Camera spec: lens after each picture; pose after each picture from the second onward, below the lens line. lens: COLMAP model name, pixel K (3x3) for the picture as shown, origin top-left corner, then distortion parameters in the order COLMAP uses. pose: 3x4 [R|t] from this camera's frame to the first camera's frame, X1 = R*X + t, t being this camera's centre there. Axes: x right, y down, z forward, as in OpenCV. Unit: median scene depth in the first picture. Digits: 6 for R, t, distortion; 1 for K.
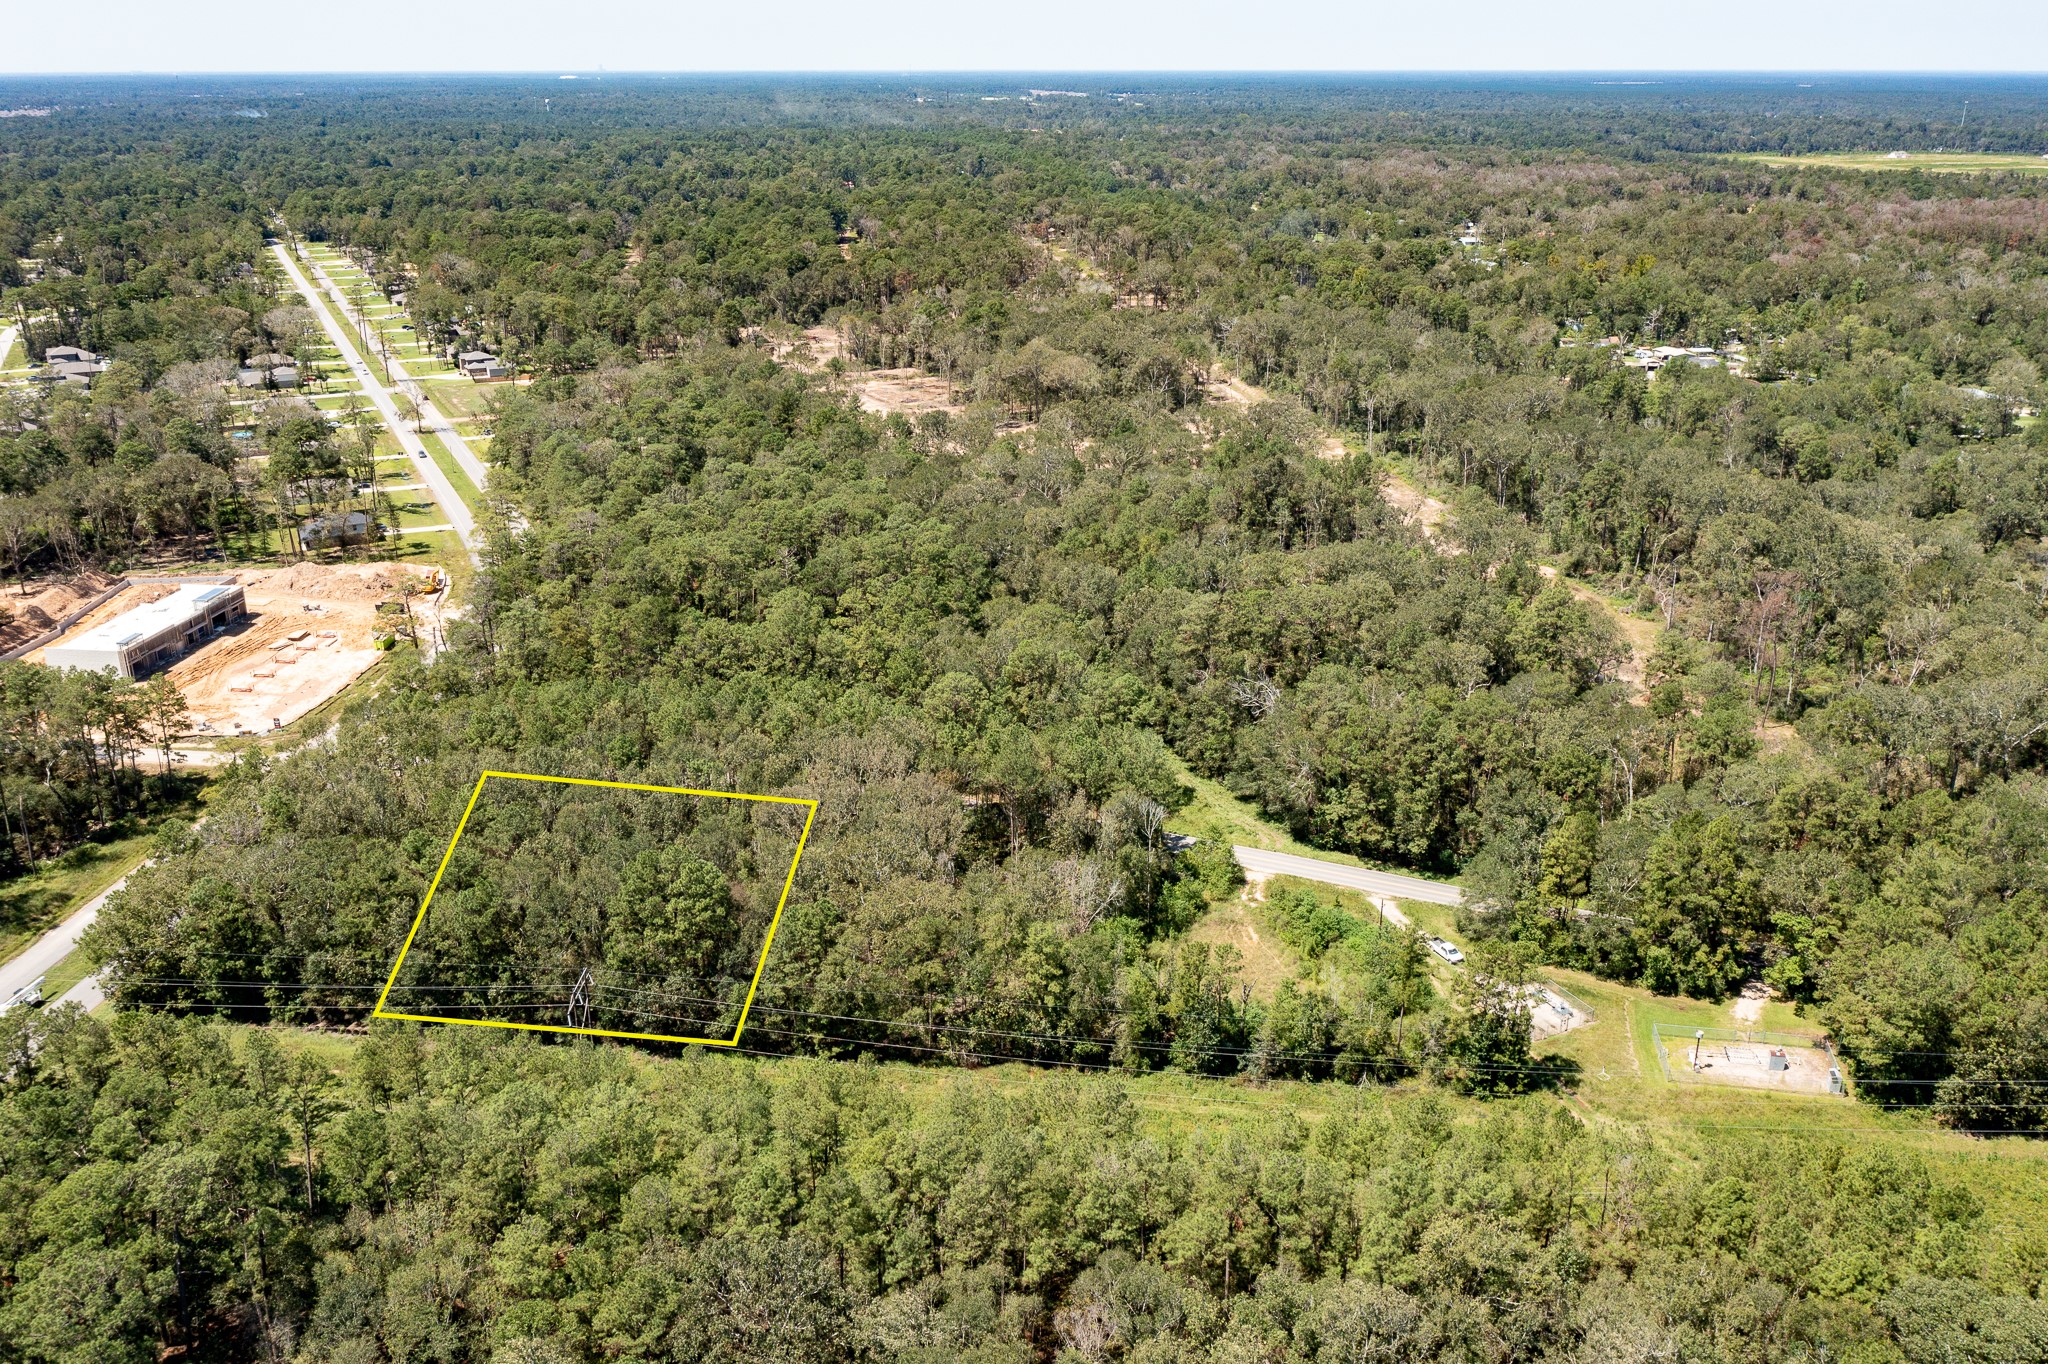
lens RADIAL K [[1637.1, 0, 1022.9], [0, 1637.1, 658.3], [0, 0, 1]] dist [-0.005300, 0.003074]
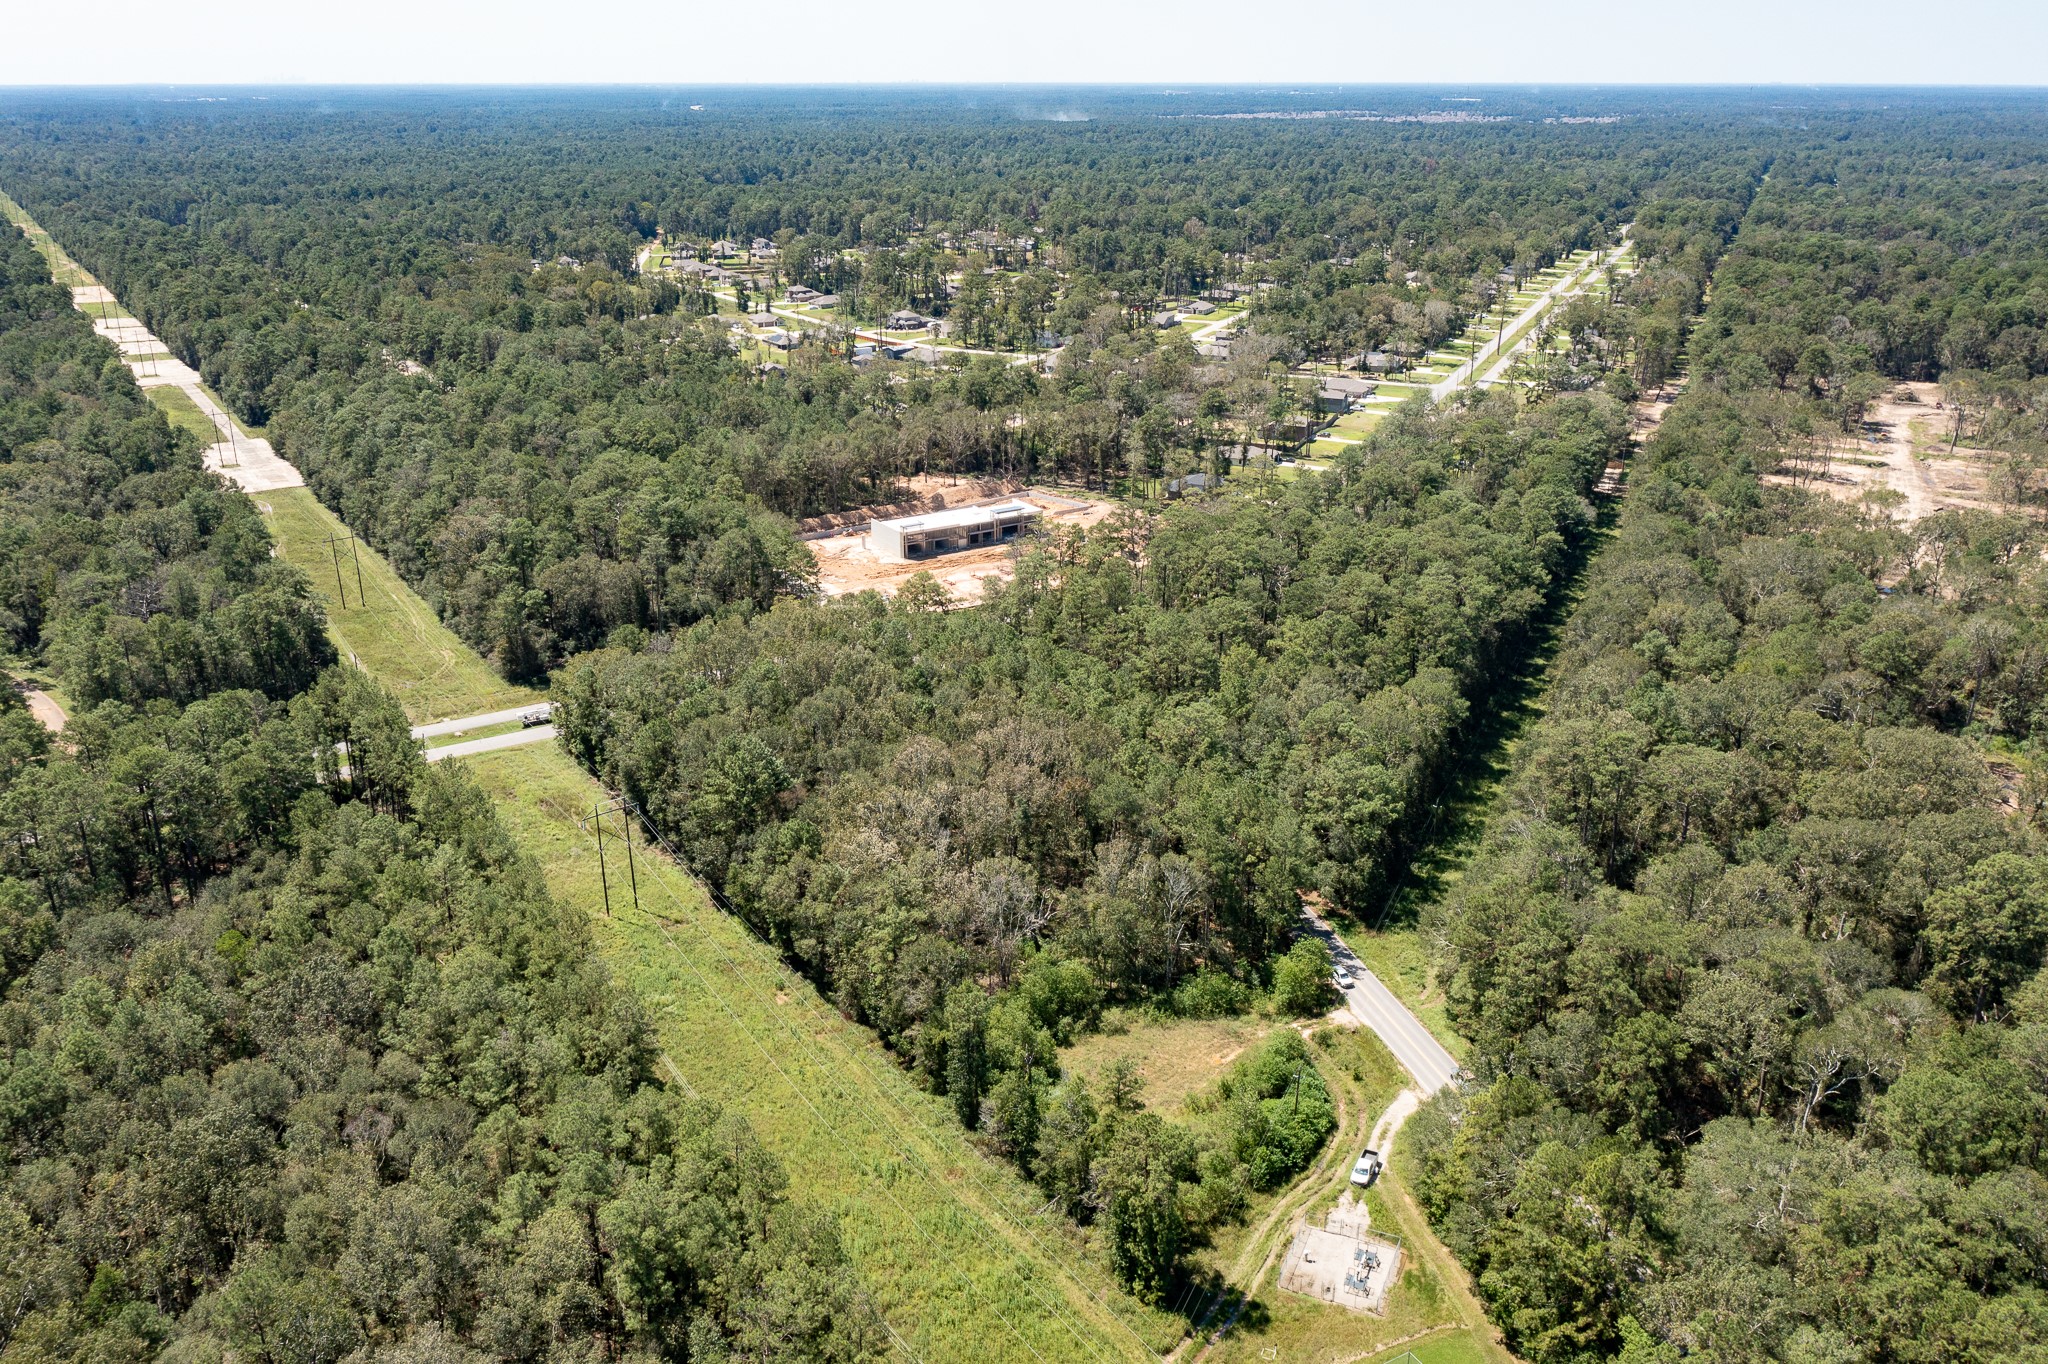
lens RADIAL K [[1637.1, 0, 1022.9], [0, 1637.1, 658.3], [0, 0, 1]] dist [-0.005300, 0.003074]
pose [[0.639627, 0.259052, -0.723719, 0.601761], [-0.263994, 0.958267, 0.109689, -0.097641], [0.721931, 0.120897, 0.681322, 0.258414]]
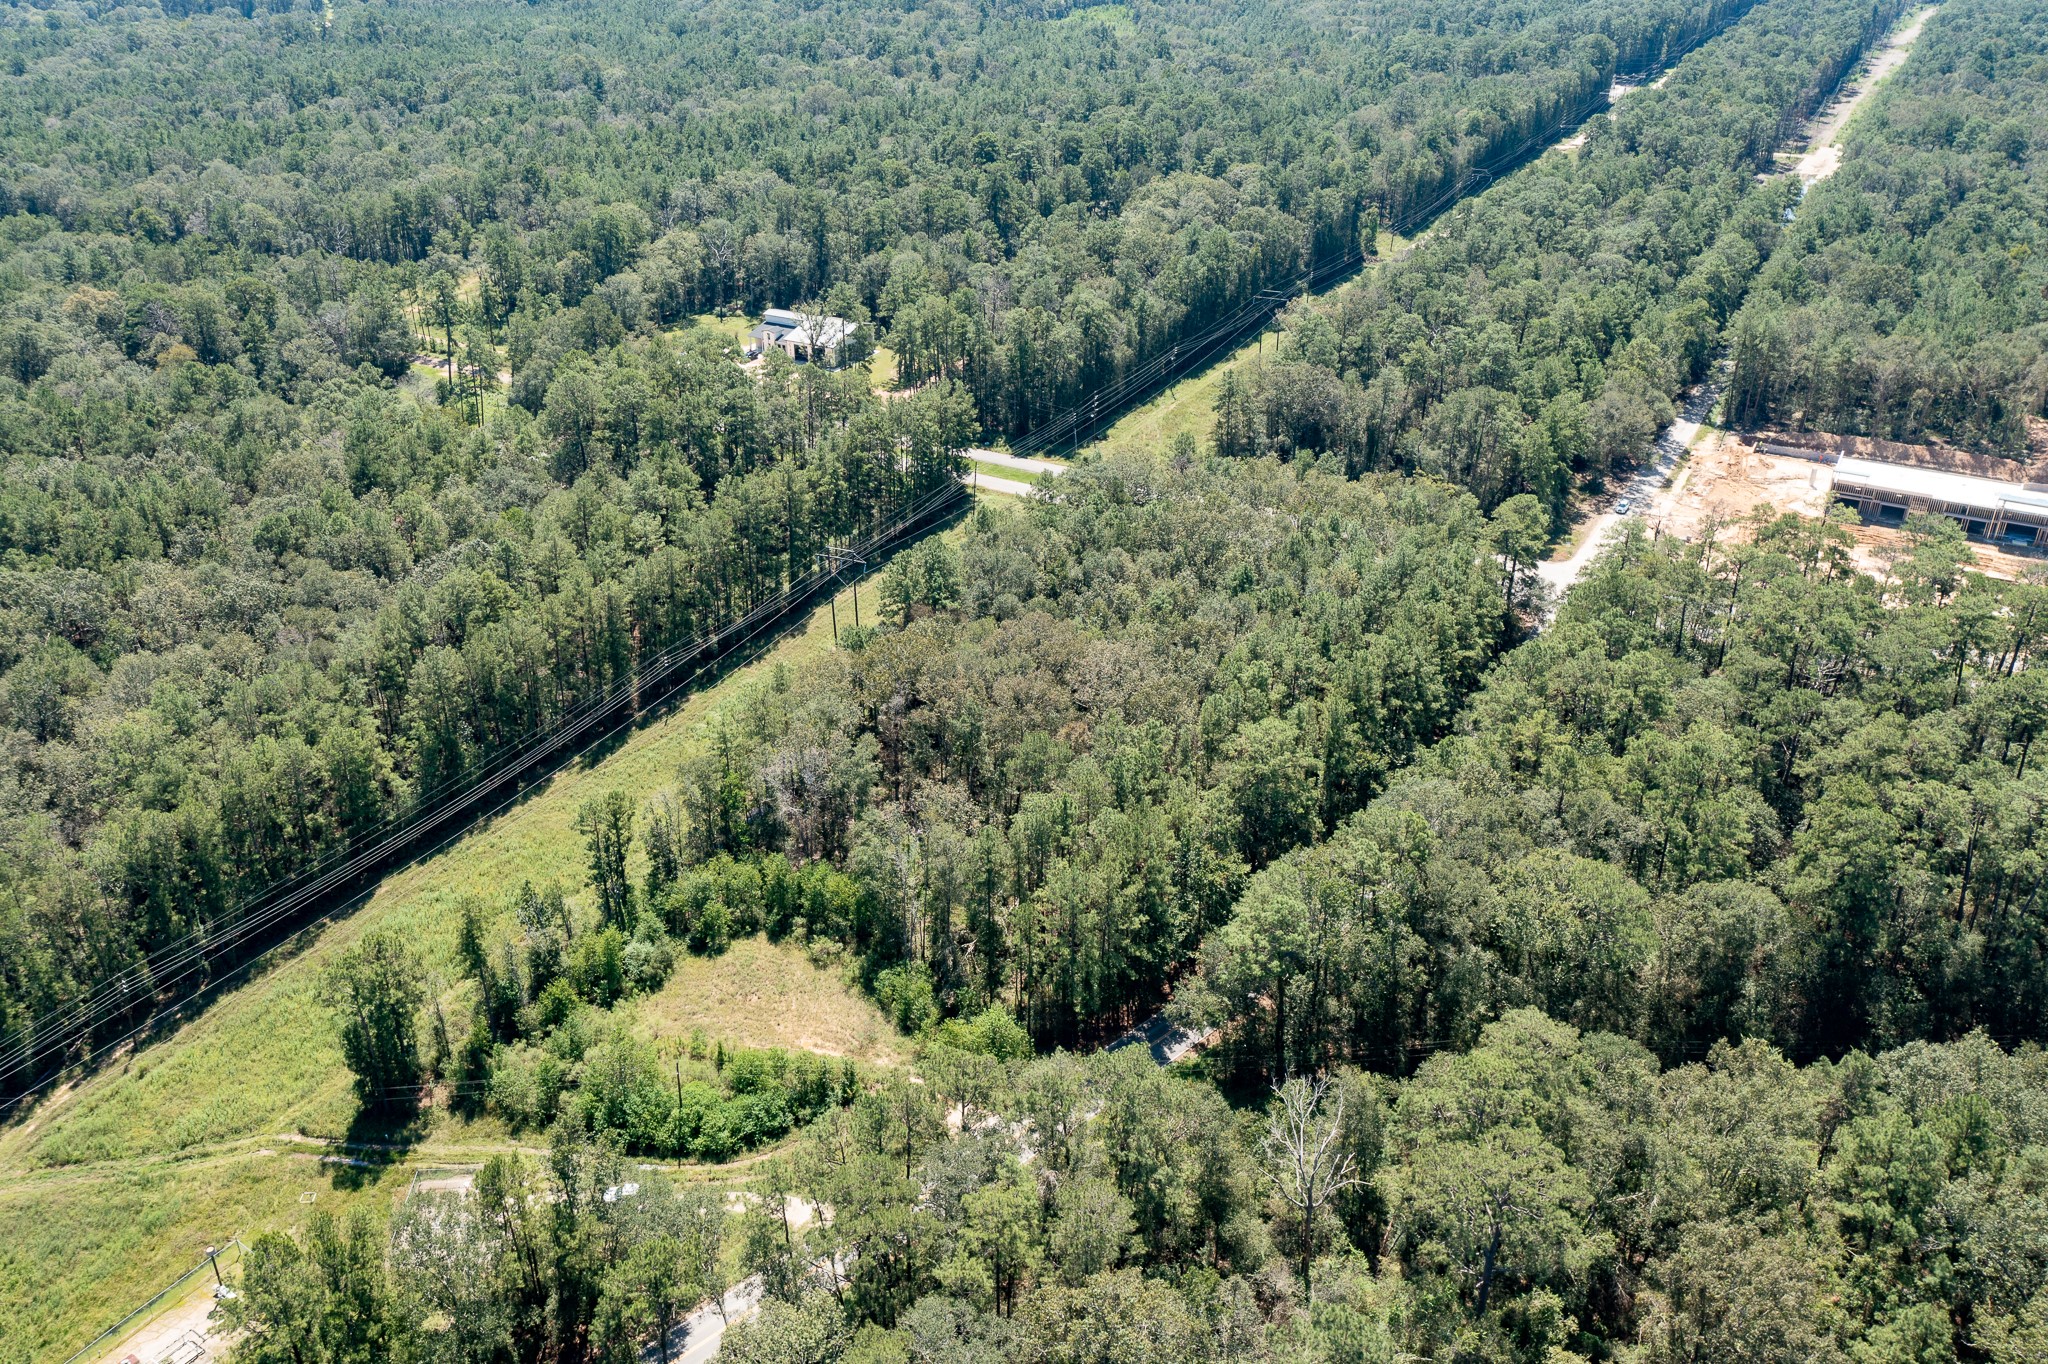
lens RADIAL K [[1637.1, 0, 1022.9], [0, 1637.1, 658.3], [0, 0, 1]] dist [-0.005300, 0.003074]
pose [[-0.388445, 0.421015, -0.819669, 0.594380], [-0.315866, 0.774792, 0.547655, -0.381498], [0.865644, 0.471640, -0.167979, 1.025670]]
